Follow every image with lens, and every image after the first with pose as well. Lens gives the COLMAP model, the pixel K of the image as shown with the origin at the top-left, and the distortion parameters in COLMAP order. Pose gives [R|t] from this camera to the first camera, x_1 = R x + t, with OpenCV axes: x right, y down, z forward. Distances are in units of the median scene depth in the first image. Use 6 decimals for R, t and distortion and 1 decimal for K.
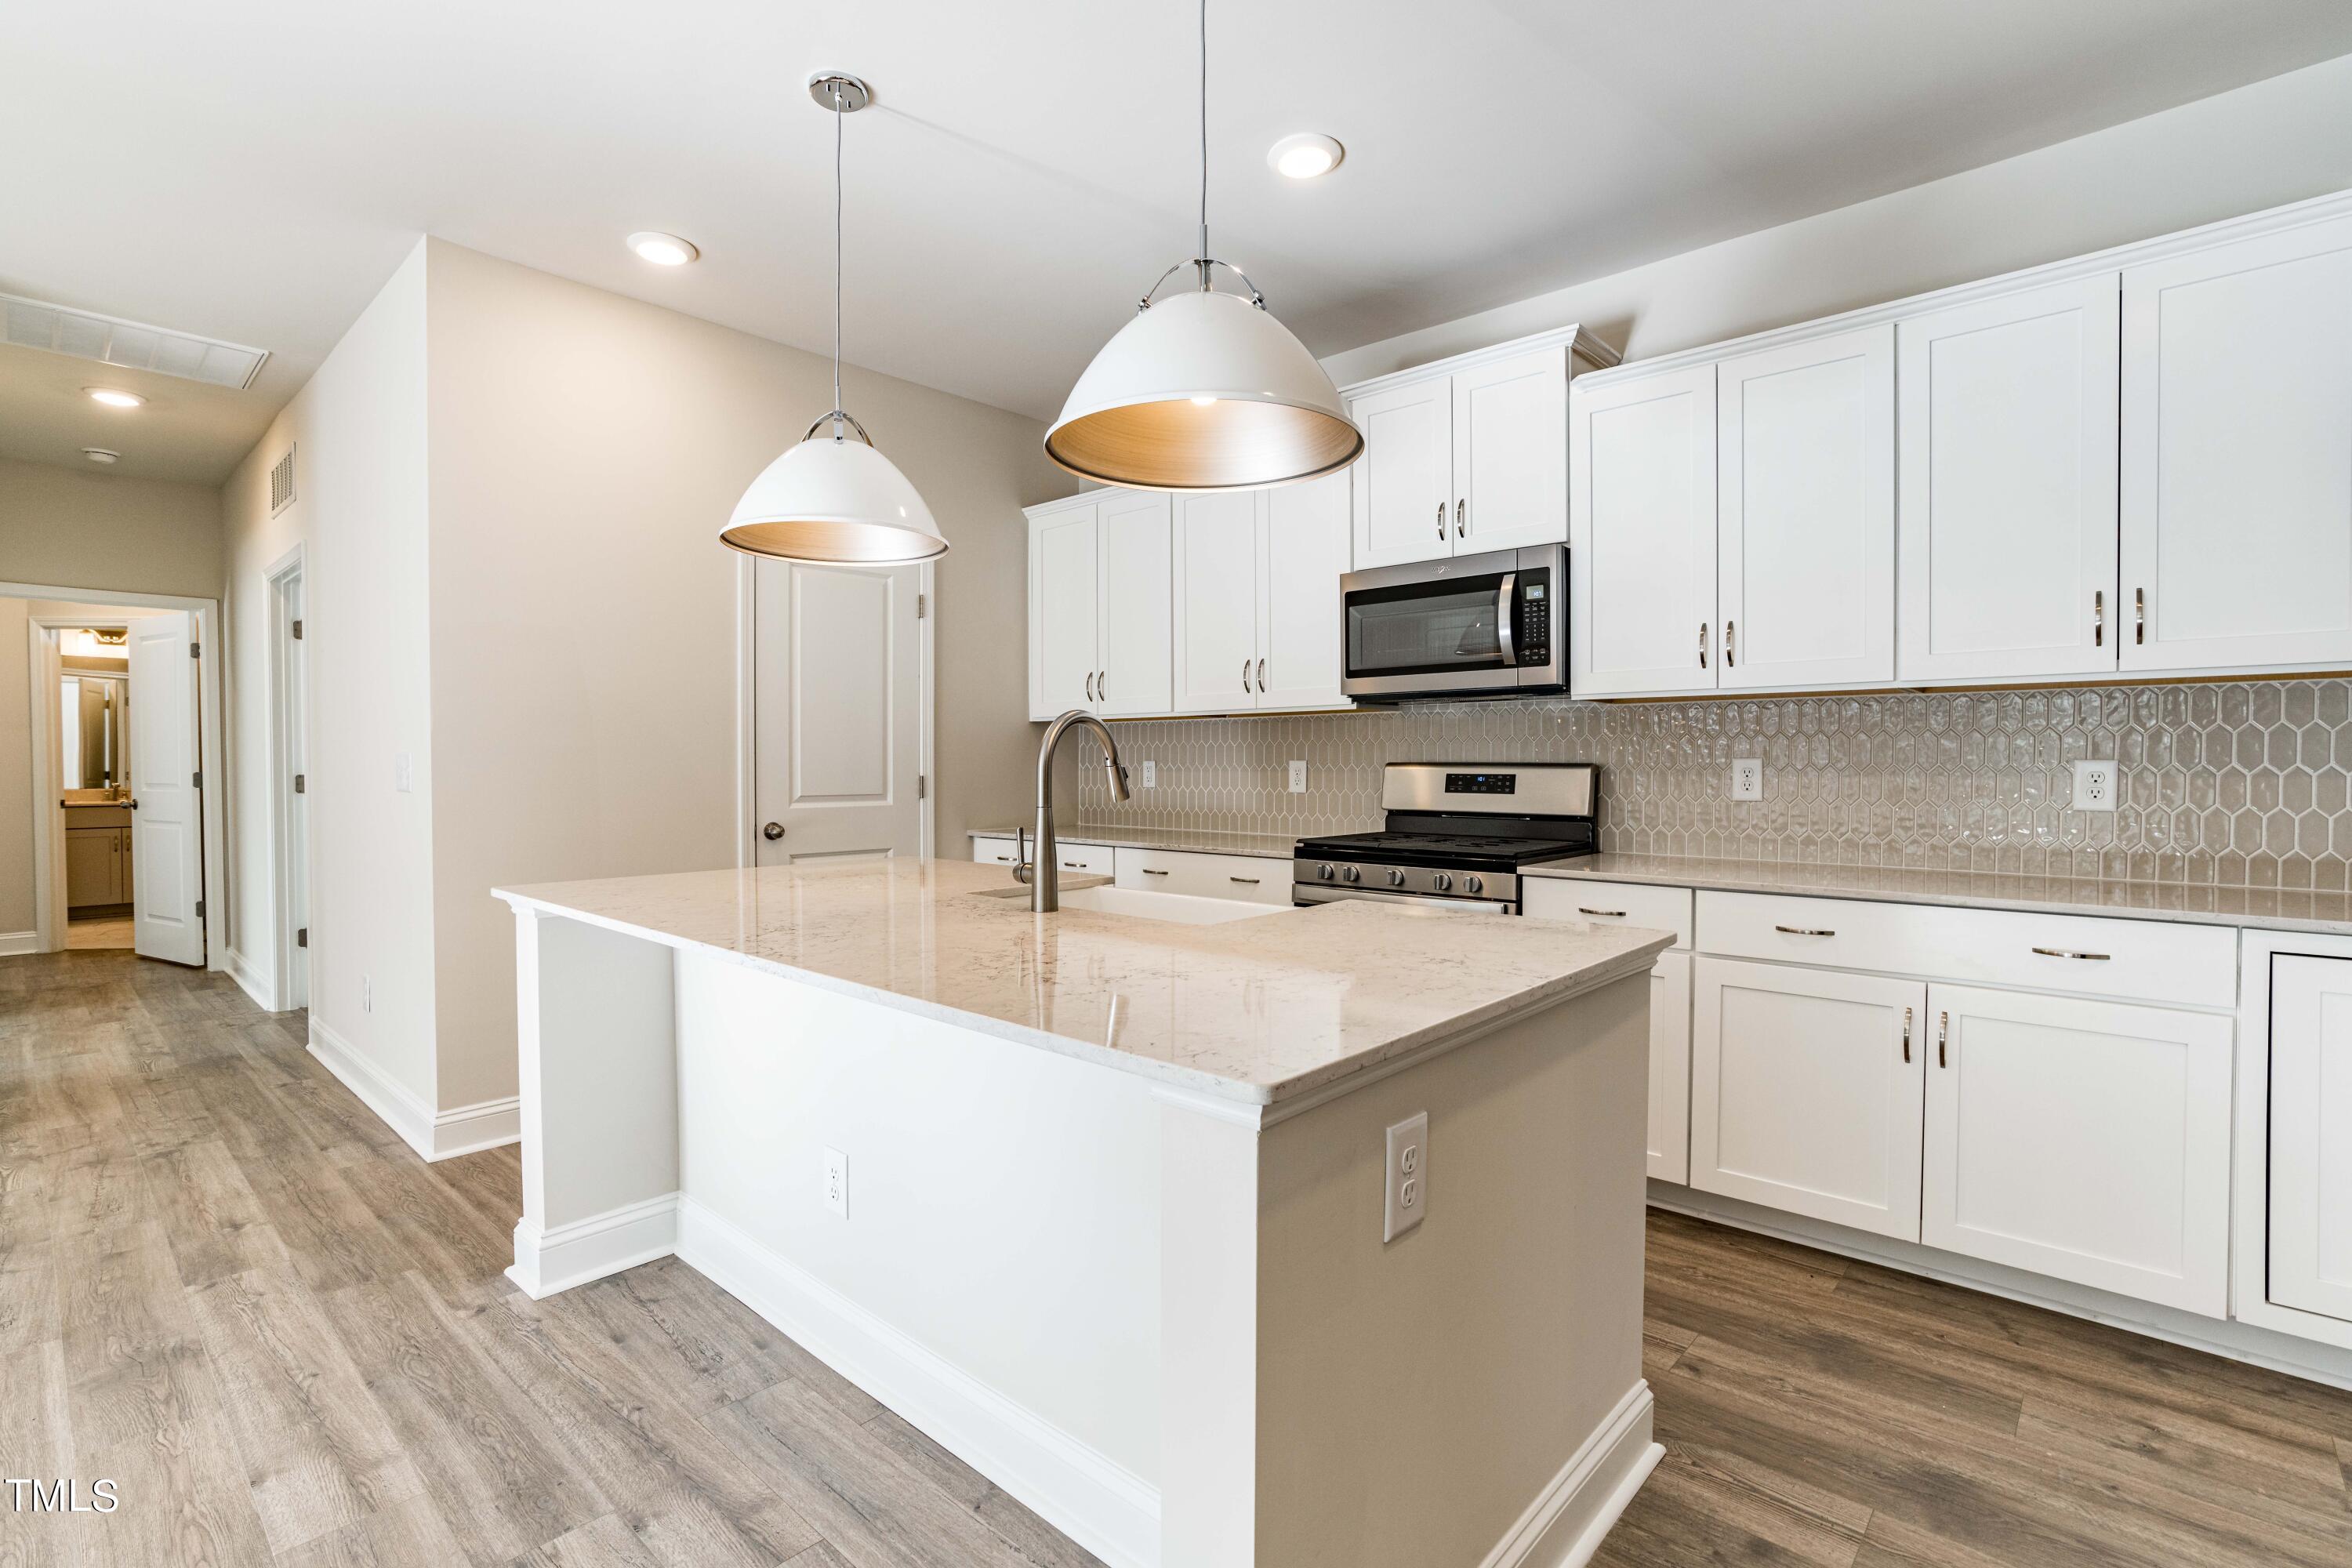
lens RADIAL K [[1077.3, 0, 1176.6], [0, 1077.3, 780.5], [0, 0, 1]] dist [-0.044219, 0.022515]
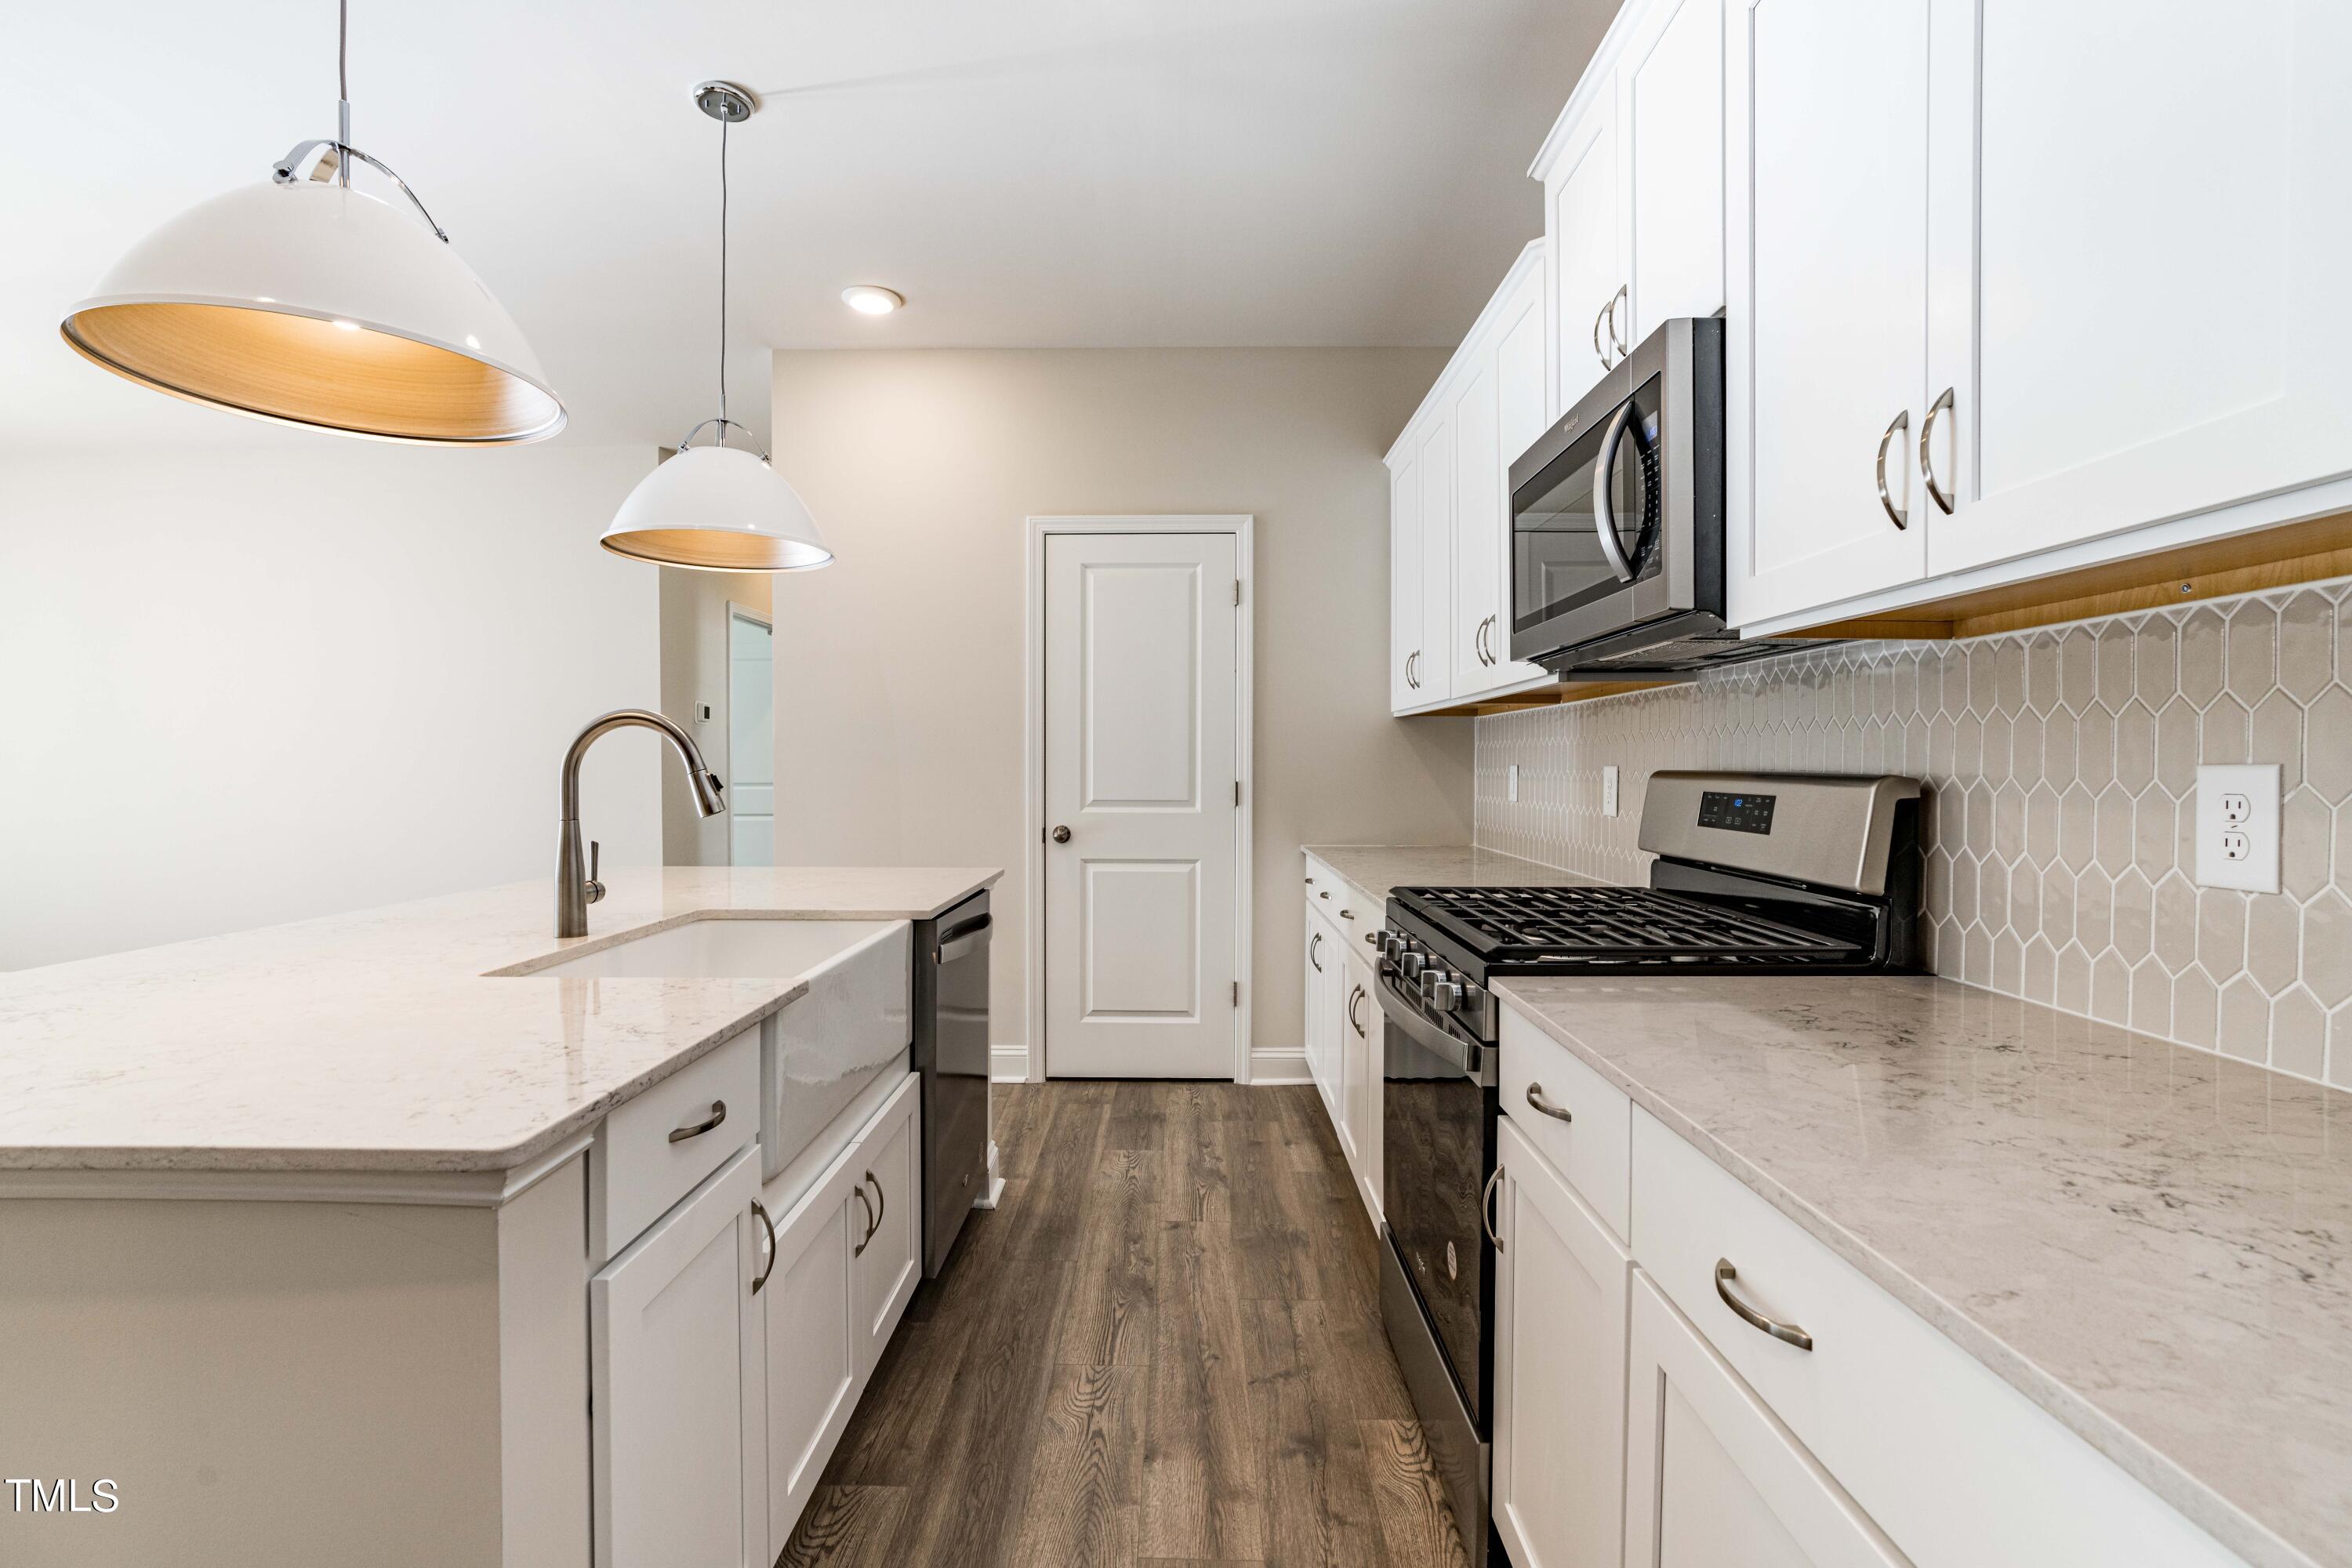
lens RADIAL K [[1069.0, 0, 1175.2], [0, 1069.0, 793.4], [0, 0, 1]] dist [-0.043237, 0.021557]
pose [[0.659718, 0.022773, -0.751168, 0.520183], [-0.014905, 0.999741, 0.017219, -0.011748], [0.751365, -0.000163, 0.659887, 0.477861]]
